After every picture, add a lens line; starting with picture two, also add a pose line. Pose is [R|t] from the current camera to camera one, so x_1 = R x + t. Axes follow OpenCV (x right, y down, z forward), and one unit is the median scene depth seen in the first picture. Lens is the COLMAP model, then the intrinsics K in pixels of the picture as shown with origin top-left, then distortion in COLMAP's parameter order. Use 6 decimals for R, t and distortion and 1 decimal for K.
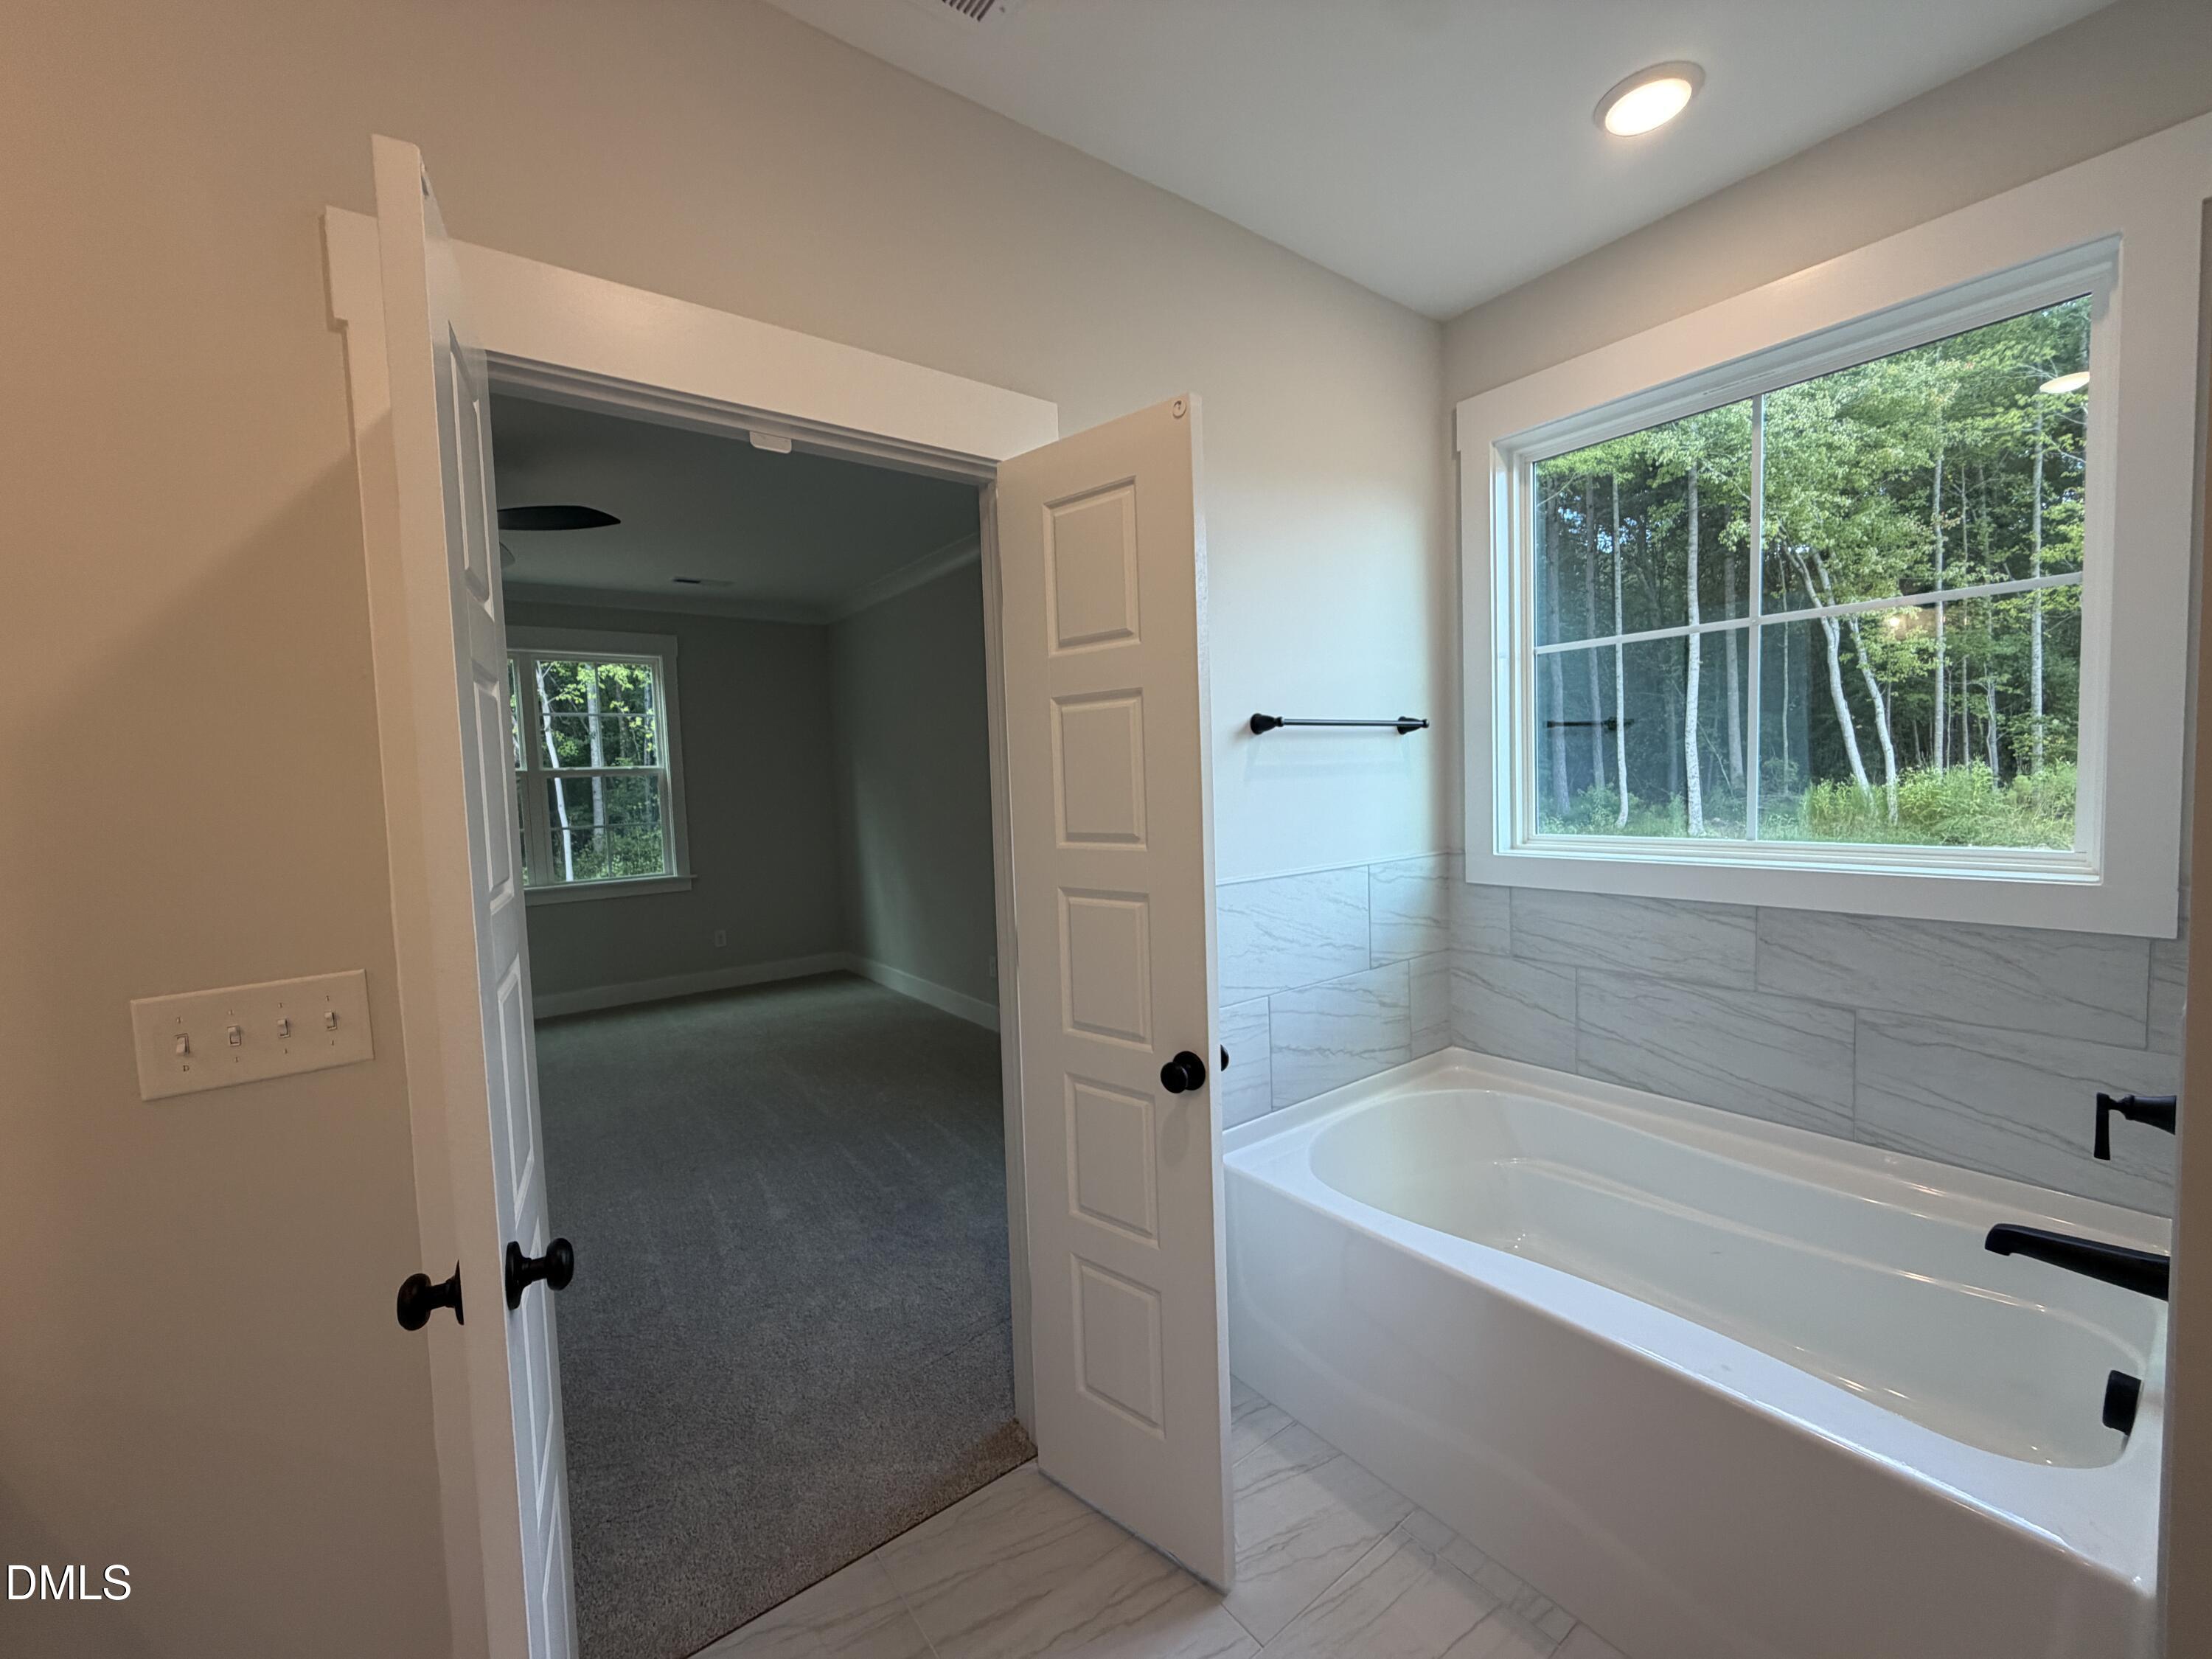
lens RADIAL K [[884.5, 0, 1099.5], [0, 884.5, 828.2], [0, 0, 1]] dist [-0.001275, -0.000122]
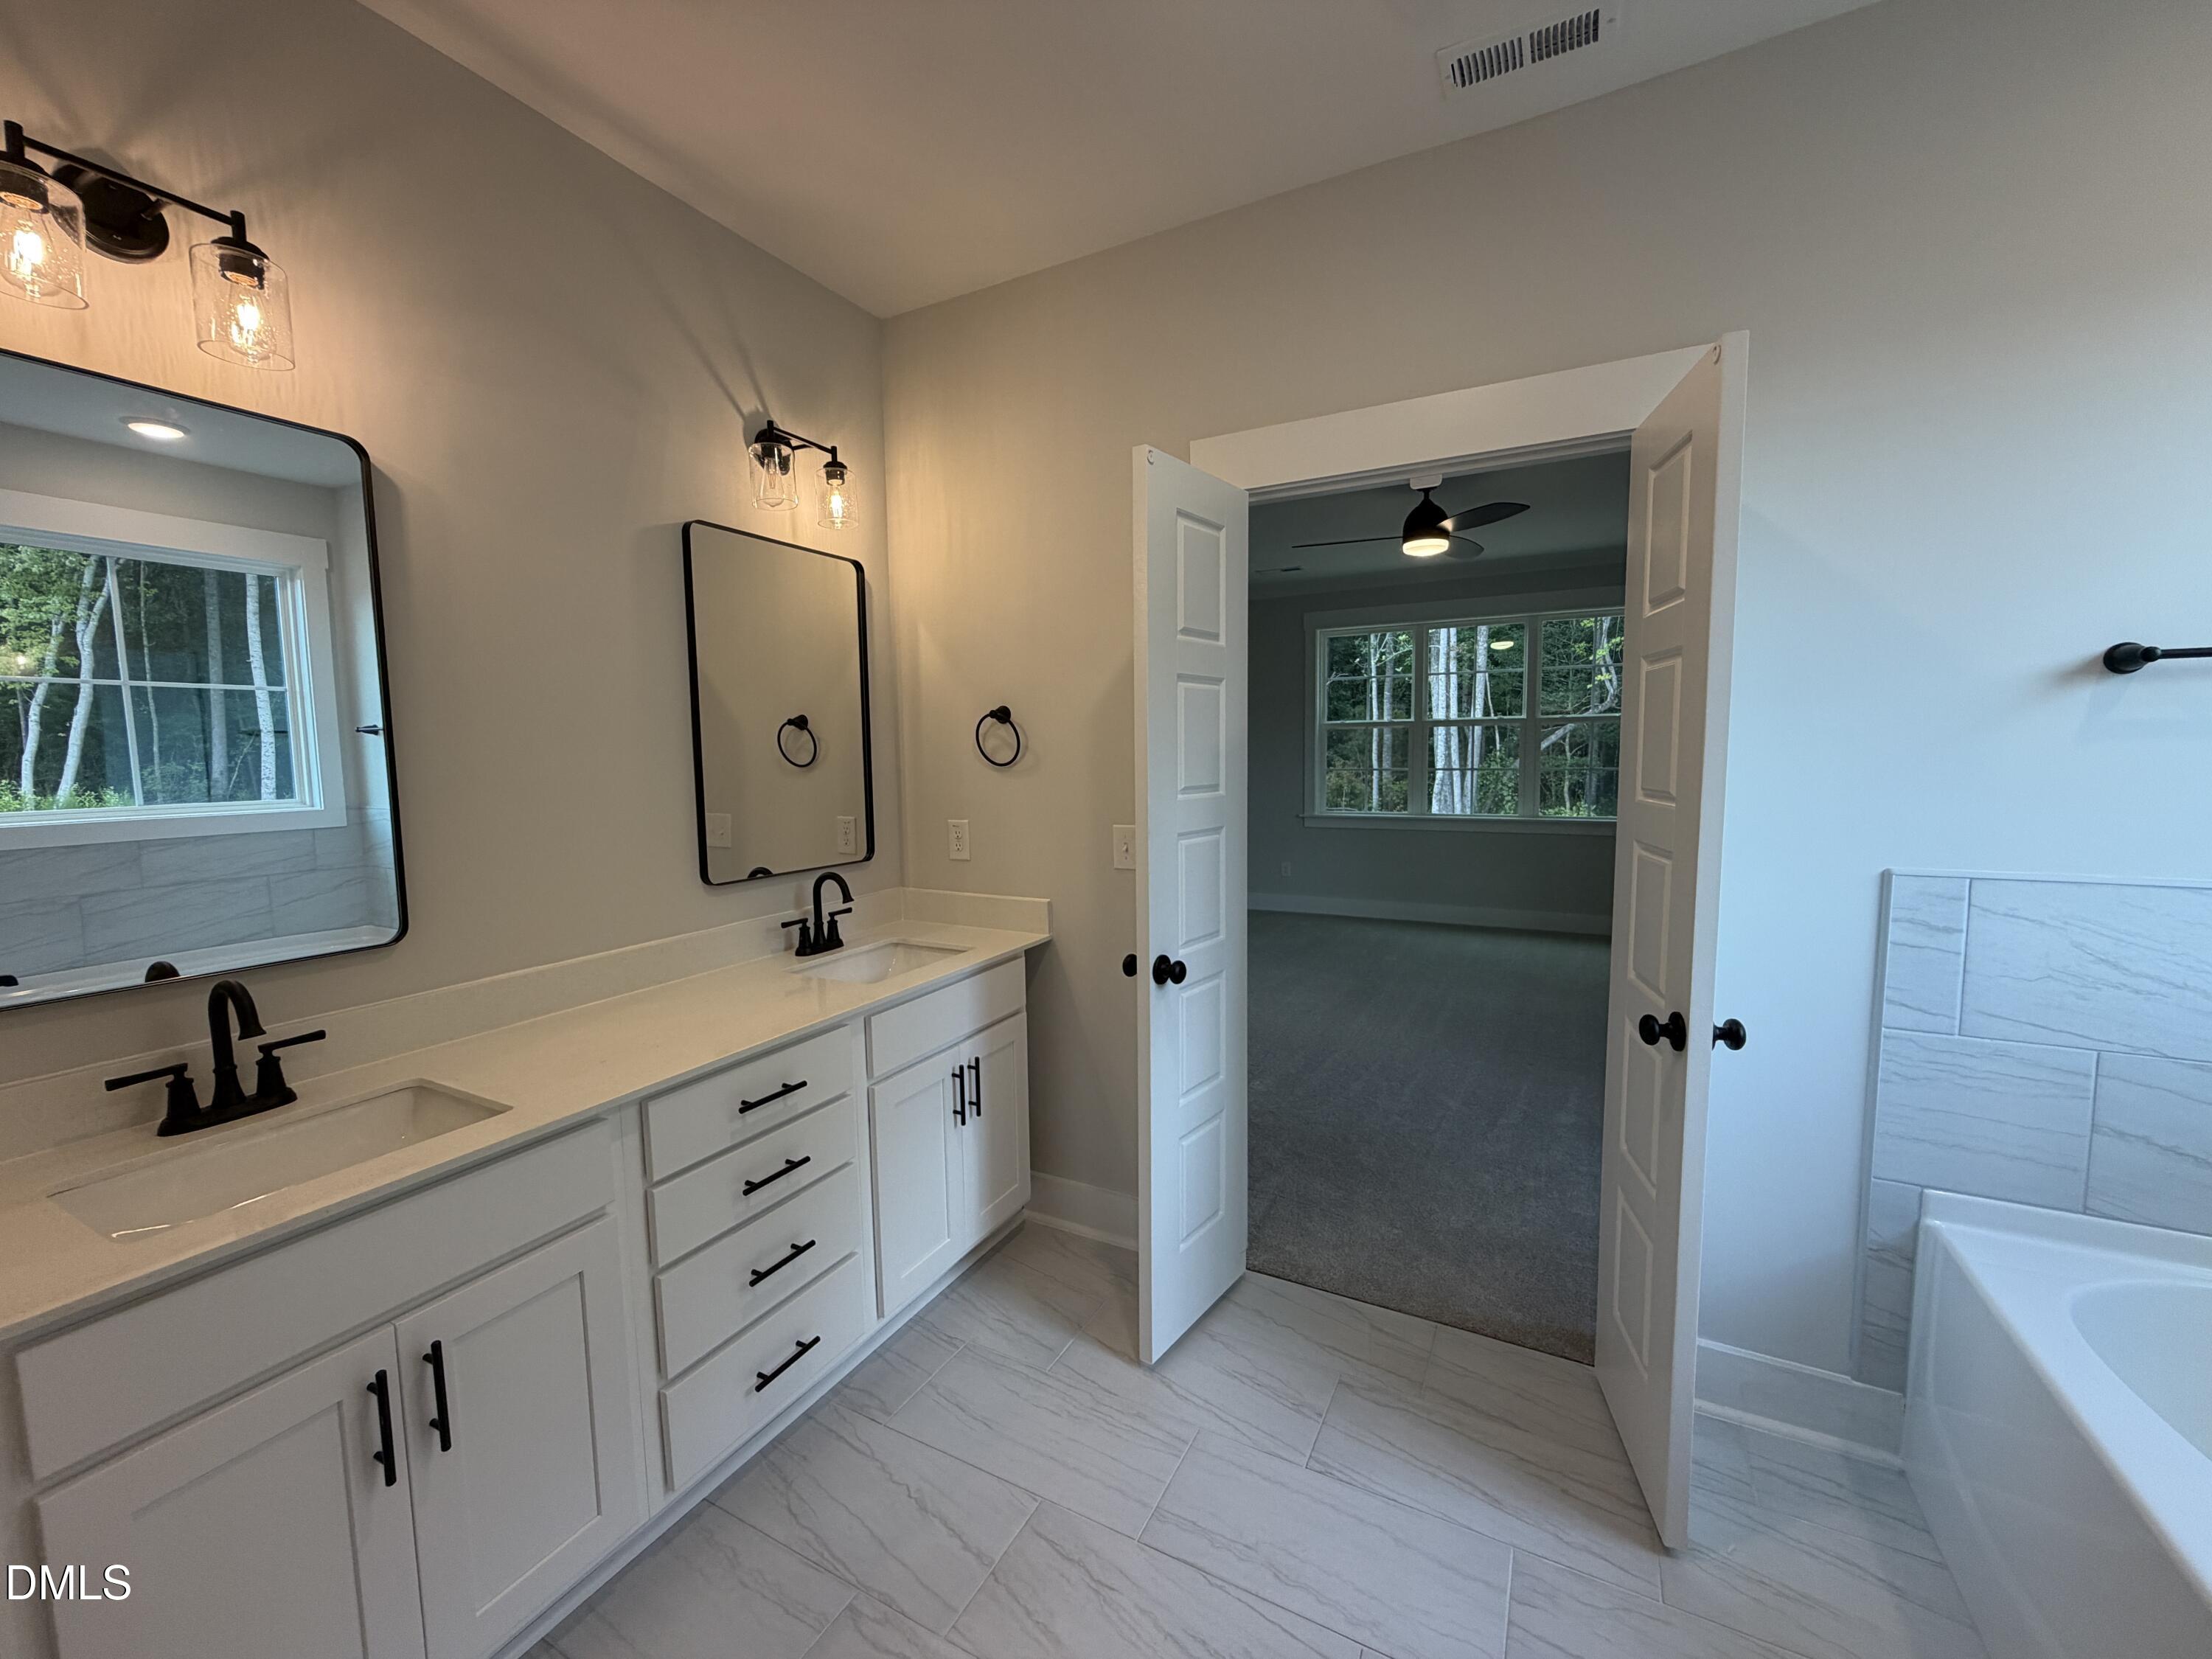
lens RADIAL K [[883.4, 0, 1099.7], [0, 883.4, 828.8], [0, 0, 1]] dist [0.000059, 0.000273]
pose [[0.418435, 0.112298, -0.901278, 0.072352], [-0.053793, 0.993649, 0.098833, -0.001717], [0.906652, 0.007127, 0.421818, -0.001603]]
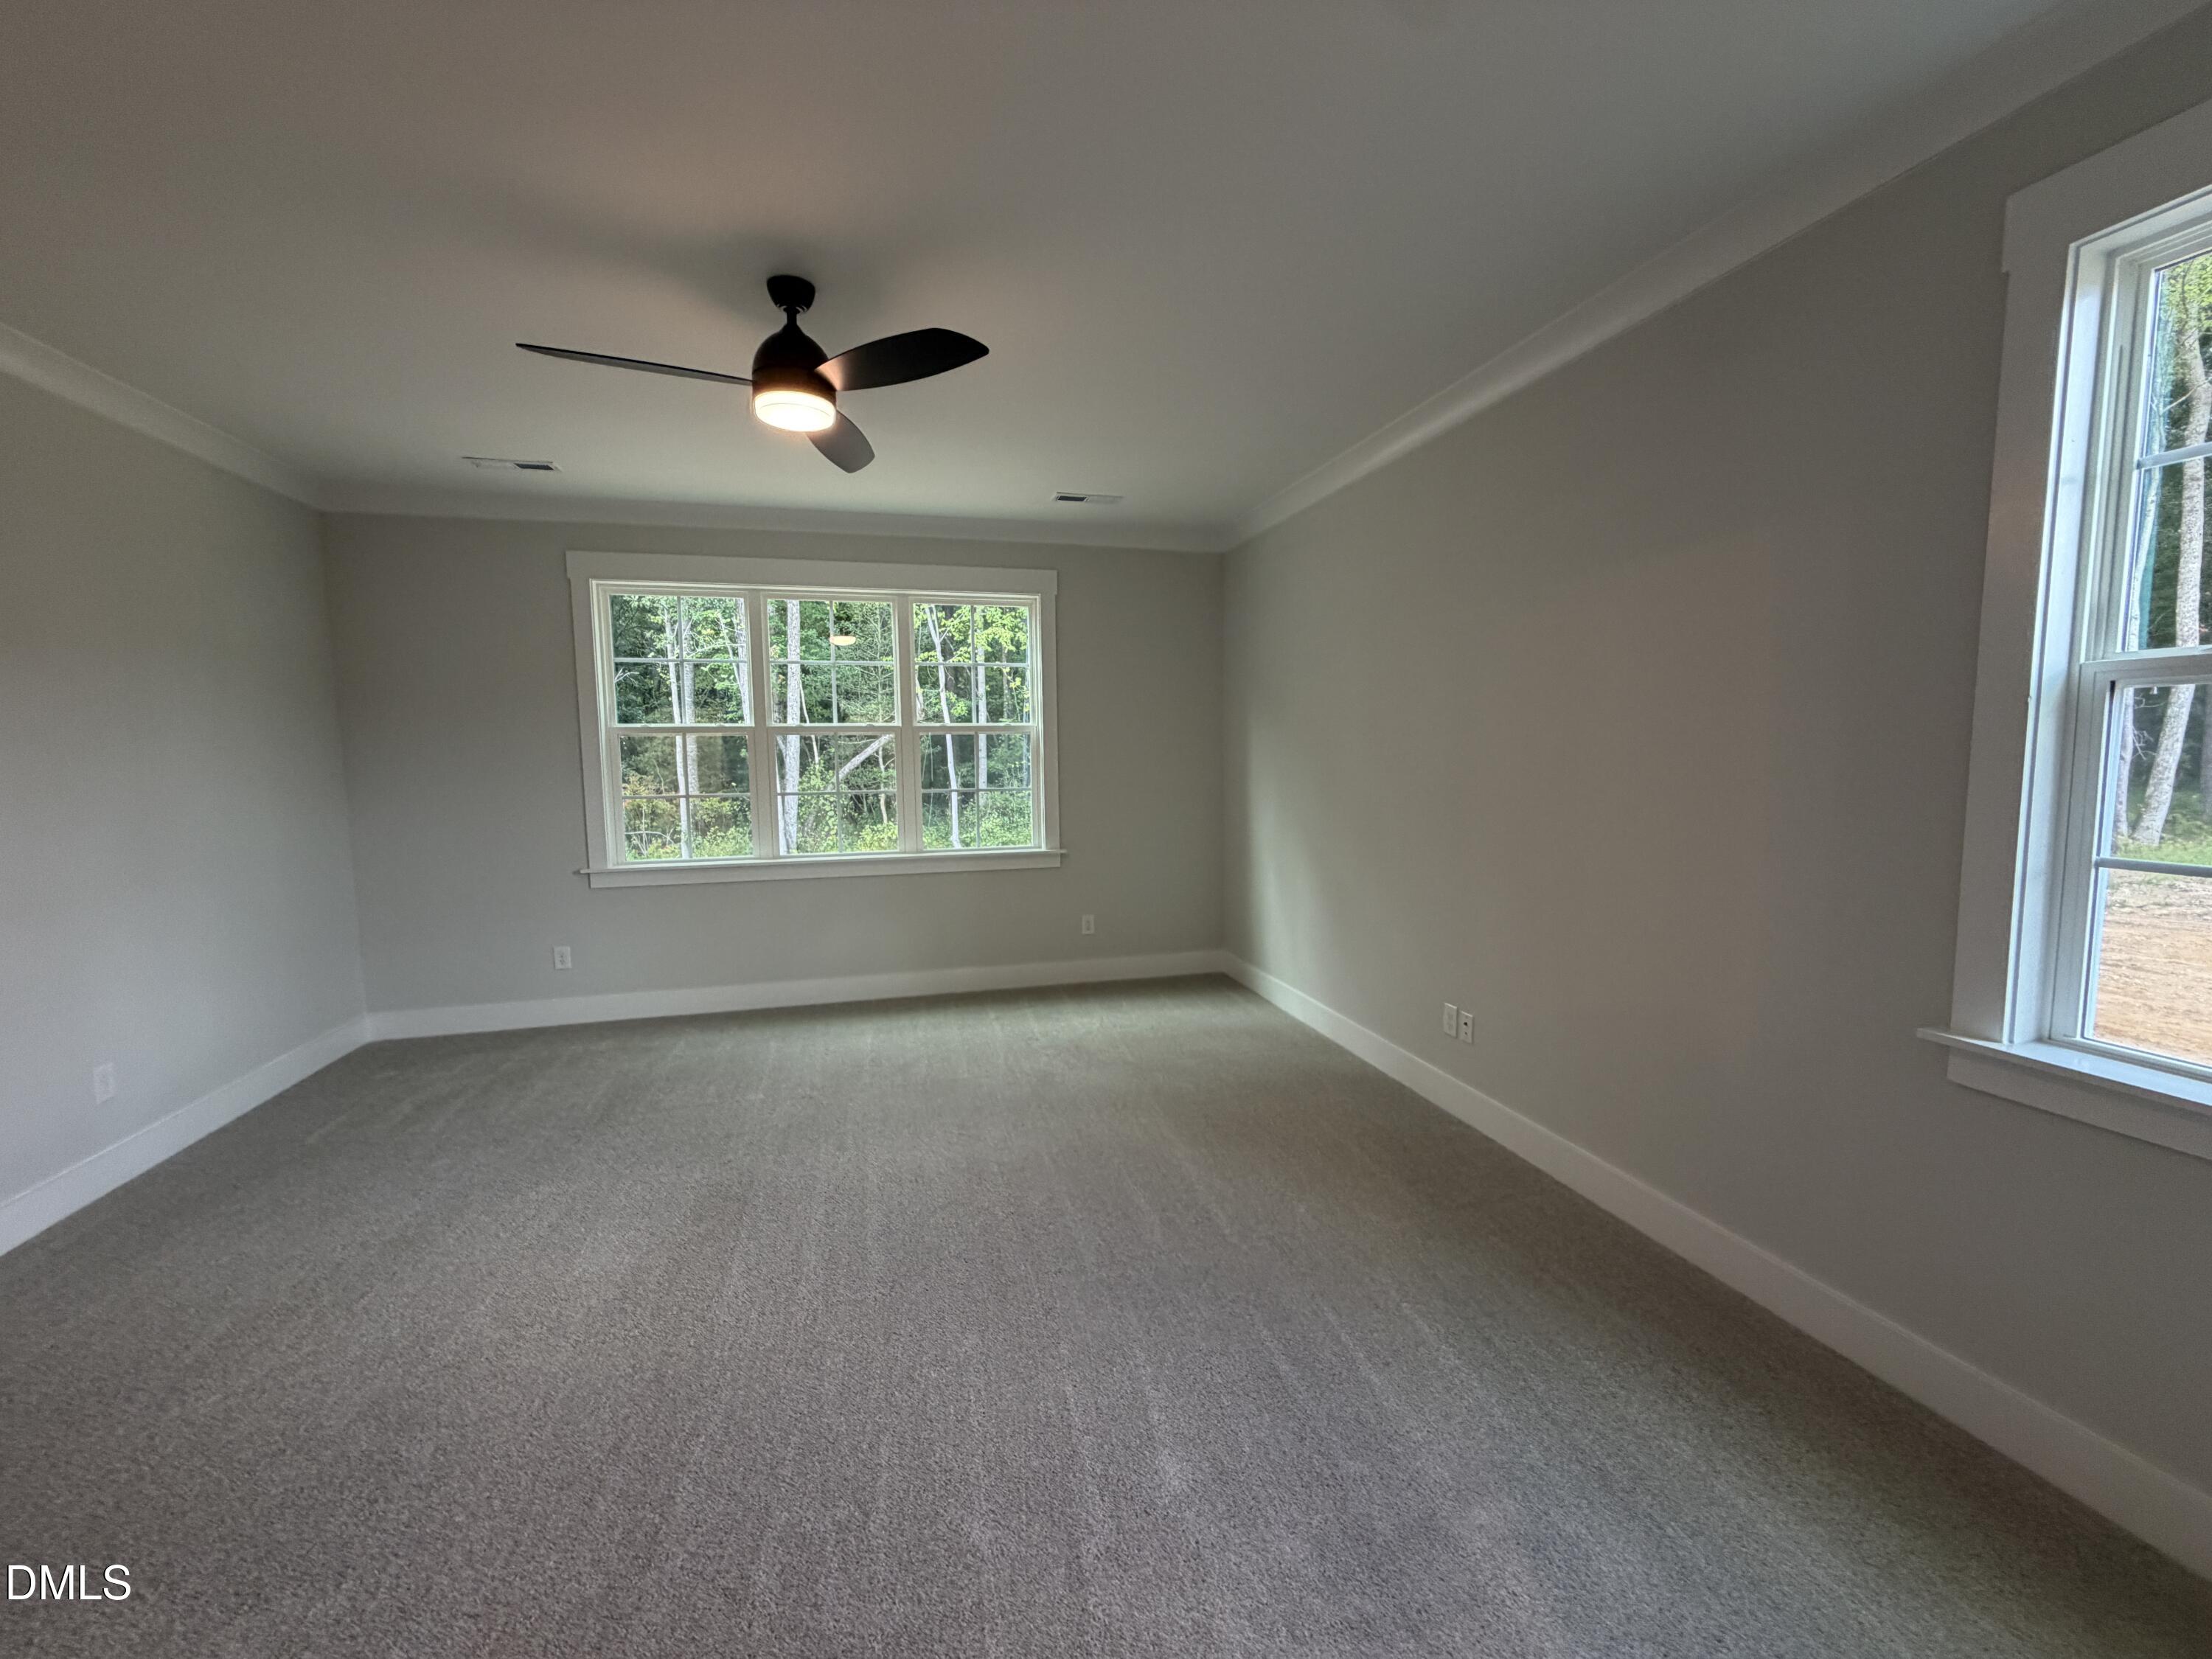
lens RADIAL K [[883.5, 0, 1101.6], [0, 883.5, 831.1], [0, 0, 1]] dist [-0.000273, 0.000008]
pose [[0.925655, 0.059802, -0.373614, -0.043050], [-0.044236, 0.997764, 0.050107, -0.004494], [0.375775, -0.029854, 0.926230, 0.090418]]
